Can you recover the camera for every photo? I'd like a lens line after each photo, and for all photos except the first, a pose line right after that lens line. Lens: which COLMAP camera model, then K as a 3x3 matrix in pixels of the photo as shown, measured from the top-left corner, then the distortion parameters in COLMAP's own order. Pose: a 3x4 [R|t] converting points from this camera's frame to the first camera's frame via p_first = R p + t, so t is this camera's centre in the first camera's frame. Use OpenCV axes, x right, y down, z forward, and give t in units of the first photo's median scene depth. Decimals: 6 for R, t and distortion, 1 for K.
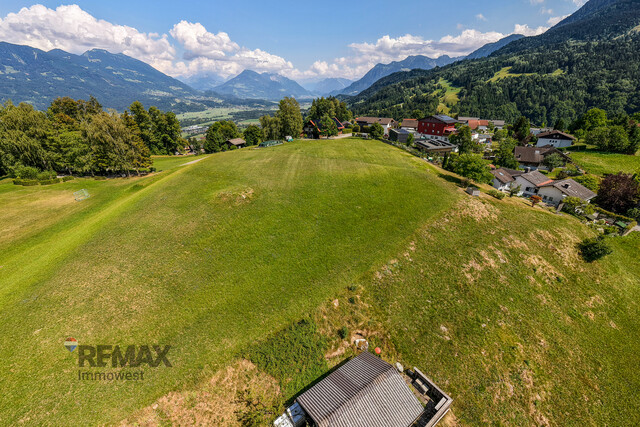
lens RADIAL K [[265.4, 0, 319.2], [0, 265.4, 219.2], [0, 0, 1]] dist [-0.000564, 0.000931]
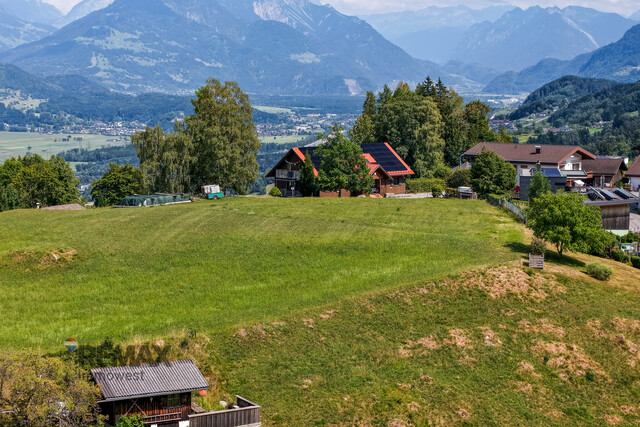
lens RADIAL K [[1347.5, 0, 320.0], [0, 1347.5, 213.5], [0, 0, 1]] dist [-0.199895, 0.625936]
pose [[0.993376, 0.010464, -0.114434, 0.219298], [-0.047768, 0.943329, -0.328404, 0.280886], [0.104512, 0.331695, 0.937580, -0.589757]]
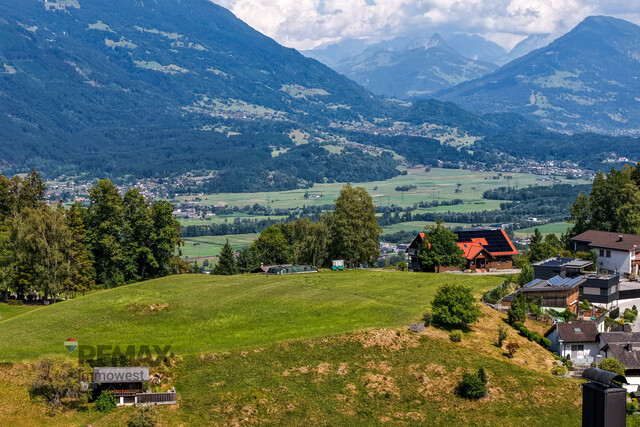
lens RADIAL K [[1347.5, 0, 320.0], [0, 1347.5, 213.5], [0, 0, 1]] dist [-0.199895, 0.625936]
pose [[0.903508, 0.037976, -0.426886, 0.907918], [-0.187991, 0.930244, -0.315128, 0.396354], [0.385141, 0.364971, 0.847622, -1.149690]]
